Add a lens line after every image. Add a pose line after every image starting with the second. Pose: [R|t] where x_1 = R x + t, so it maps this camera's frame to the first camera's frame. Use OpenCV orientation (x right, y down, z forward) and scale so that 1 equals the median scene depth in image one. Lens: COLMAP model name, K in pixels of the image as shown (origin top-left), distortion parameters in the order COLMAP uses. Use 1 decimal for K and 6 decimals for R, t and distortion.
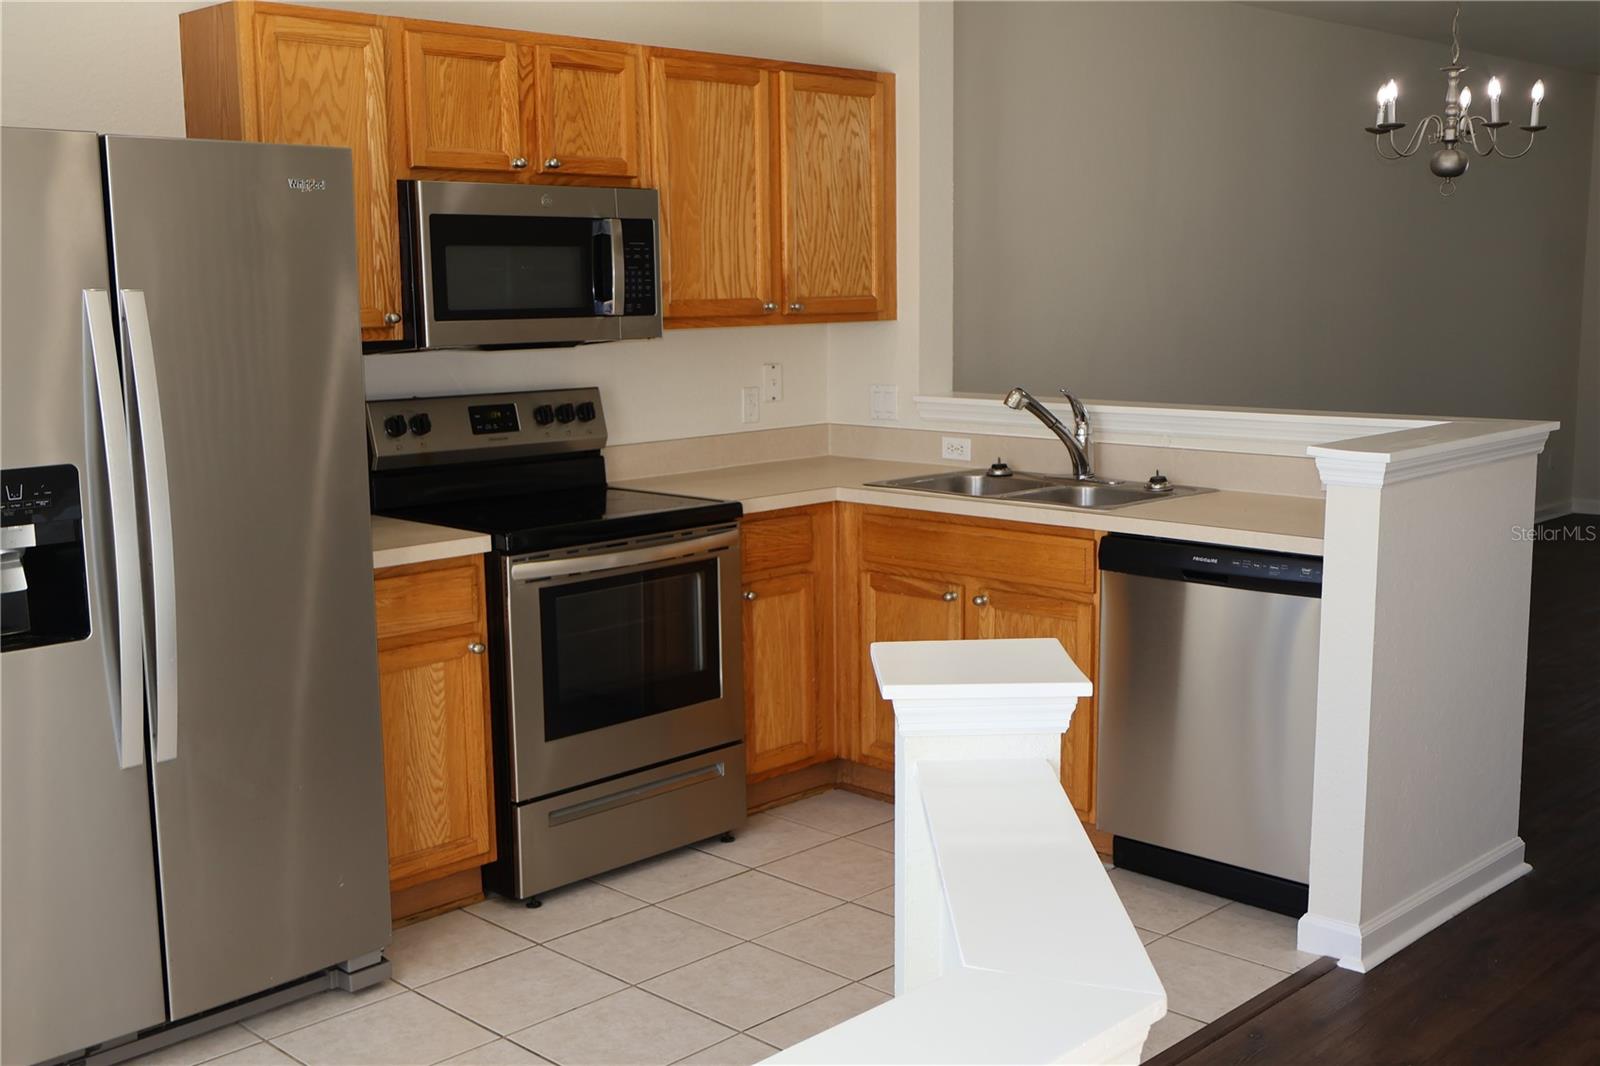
lens RADIAL K [[1671.5, 0, 797.3], [0, 1671.5, 535.6], [0, 0, 1]] dist [-0.006124, 0.000000]
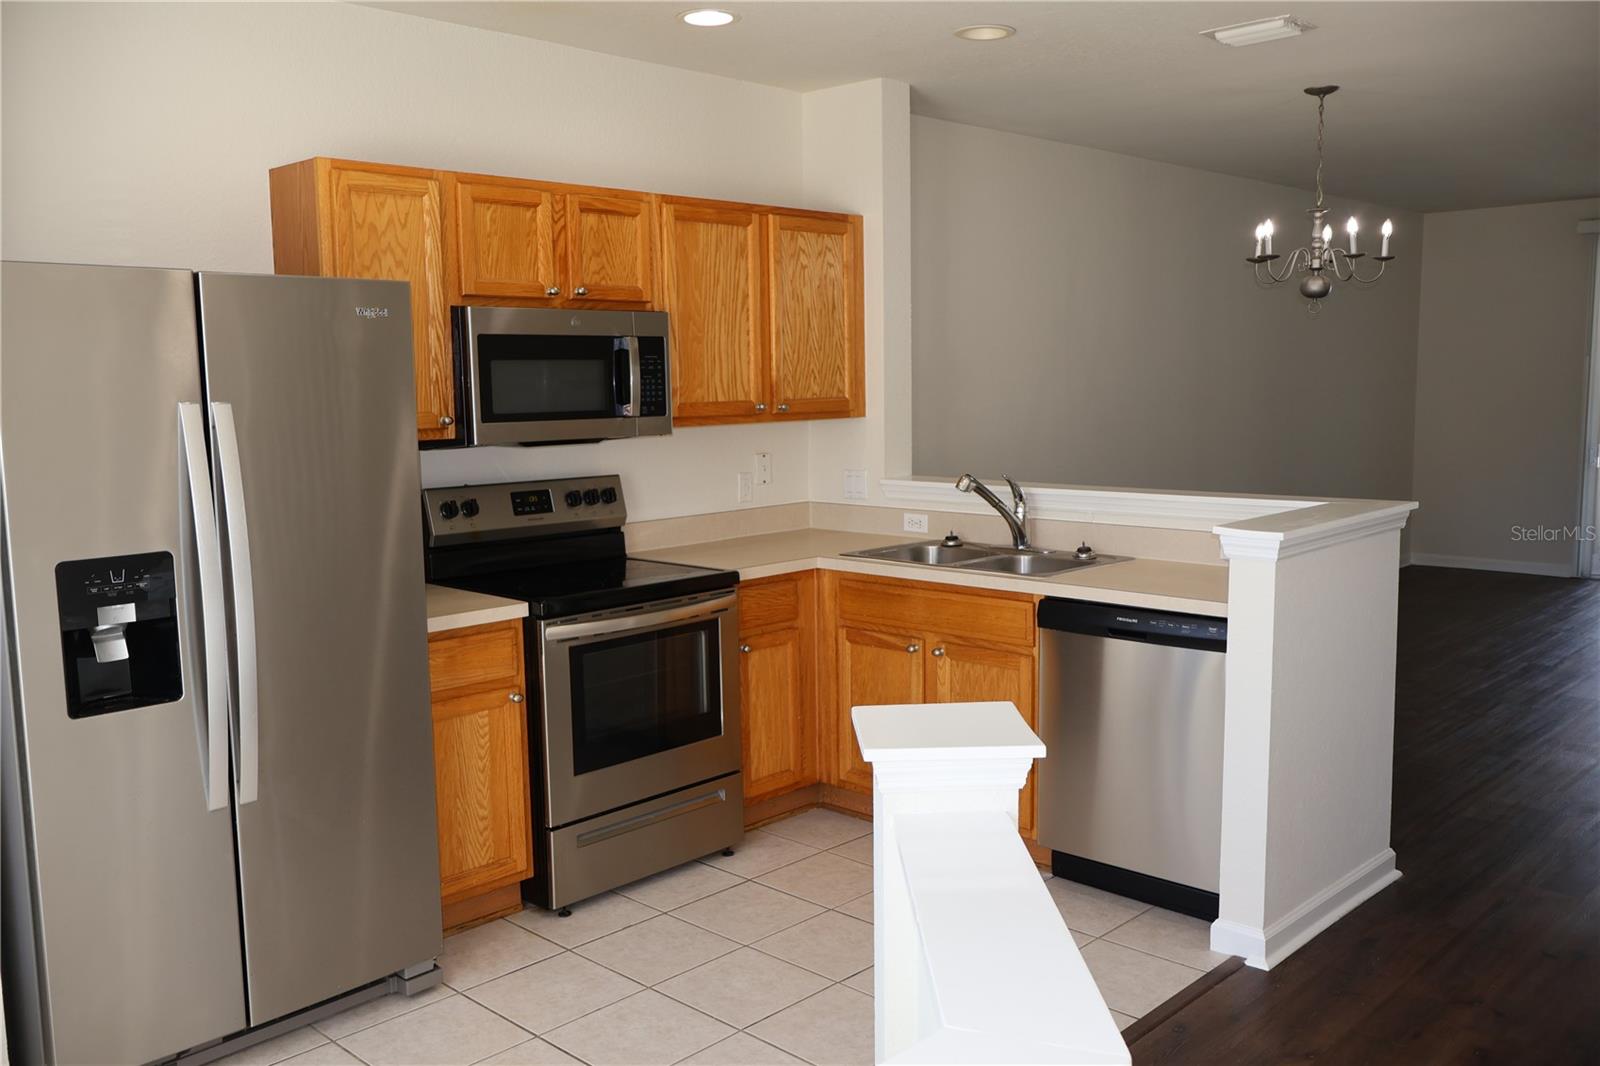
lens RADIAL K [[1337.5, 0, 795.4], [0, 1337.5, 534.3], [0, 0, 1]] dist [-0.003717, -0.008765]
pose [[0.999932, -0.005470, 0.010324, -0.002449], [0.005813, 0.999422, -0.033489, -0.014642], [-0.010134, 0.033547, 0.999386, 0.041065]]
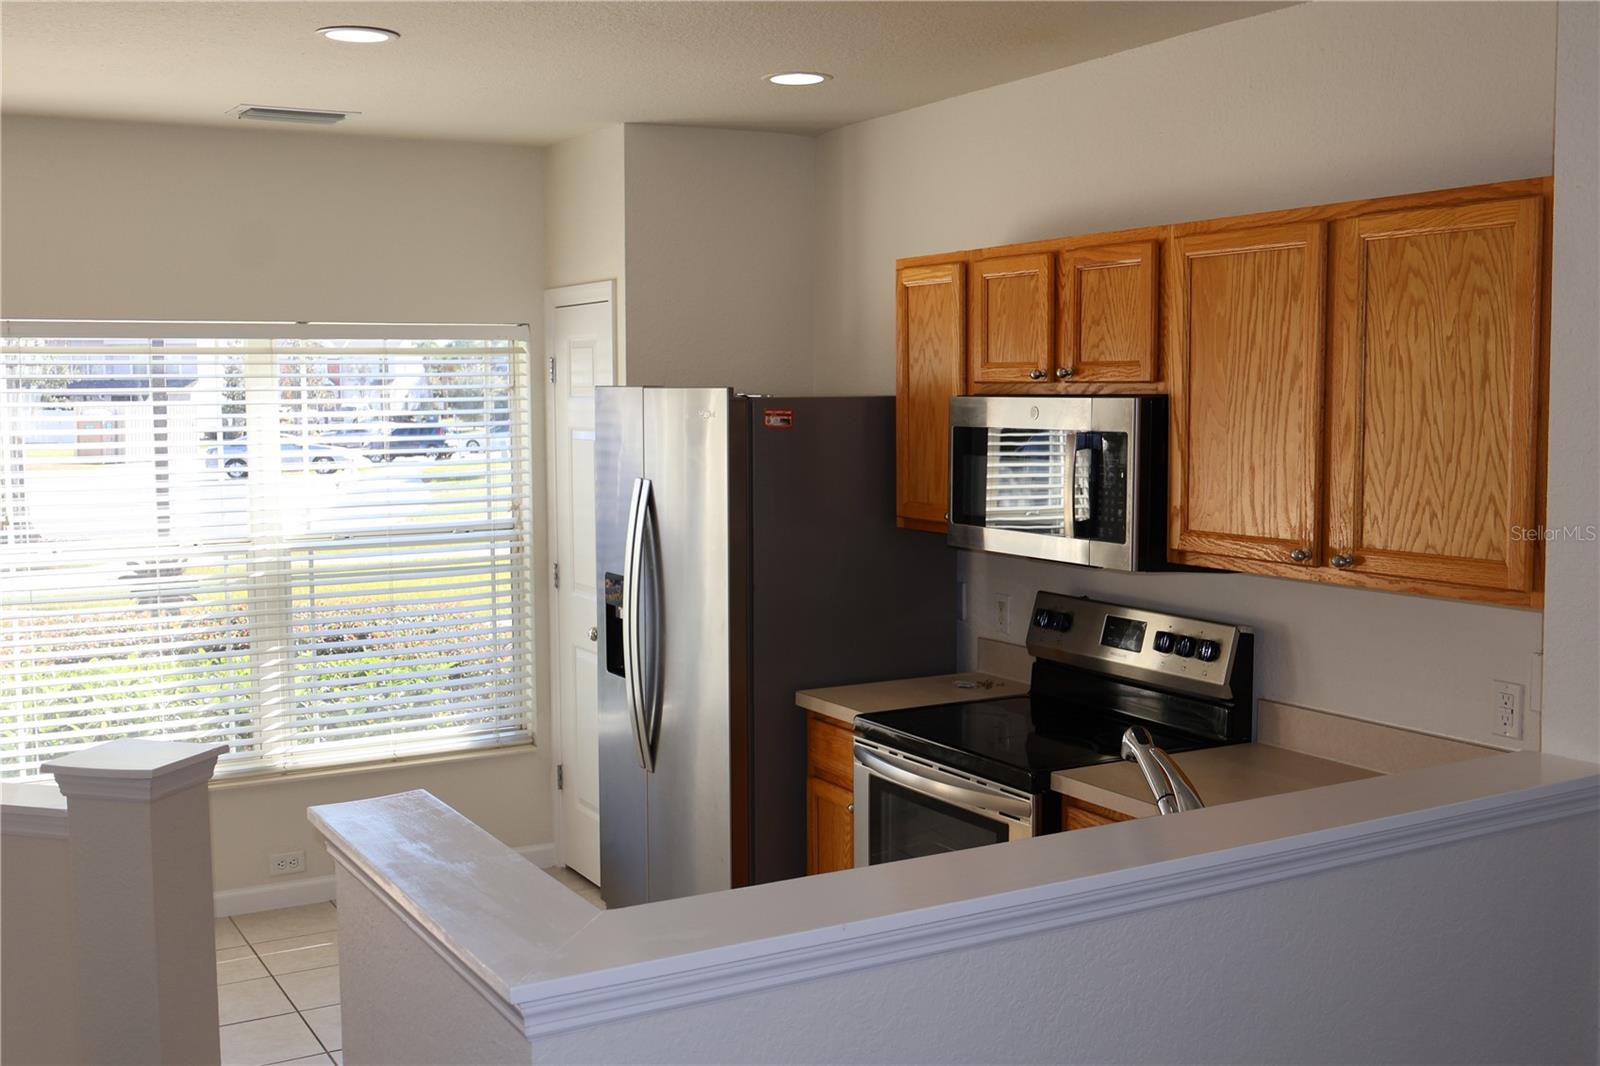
lens RADIAL K [[1671.5, 0, 803.2], [0, 1671.5, 526.7], [0, 0, 1]] dist [-0.006124, 0.000000]
pose [[-0.260280, 0.097456, -0.960602, 0.830144], [-0.131698, 0.982011, 0.135312, -0.252777], [0.956509, 0.161728, -0.242763, 1.133806]]
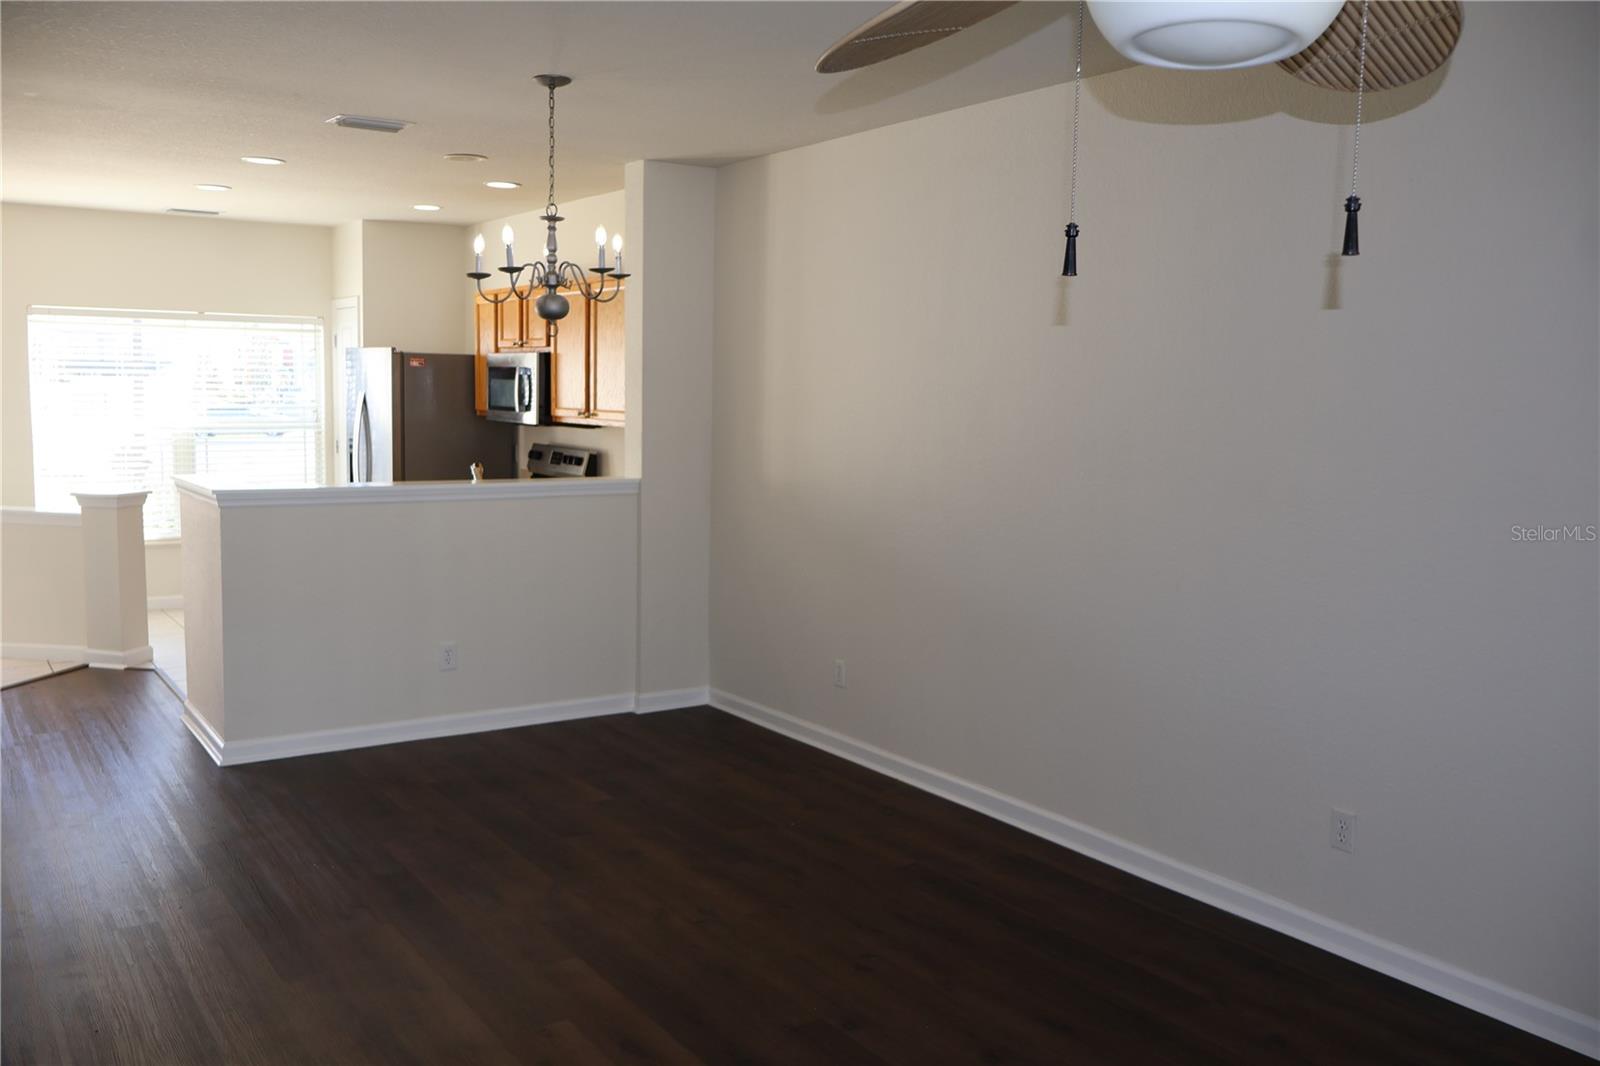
lens RADIAL K [[1337.5, 0, 789.2], [0, 1337.5, 535.2], [0, 0, 1]] dist [-0.003717, -0.008765]
pose [[-0.181703, 0.120534, -0.975938, 1.597441], [-0.162645, 0.975106, 0.150713, -0.307608], [0.969810, 0.186116, -0.157576, 1.718582]]
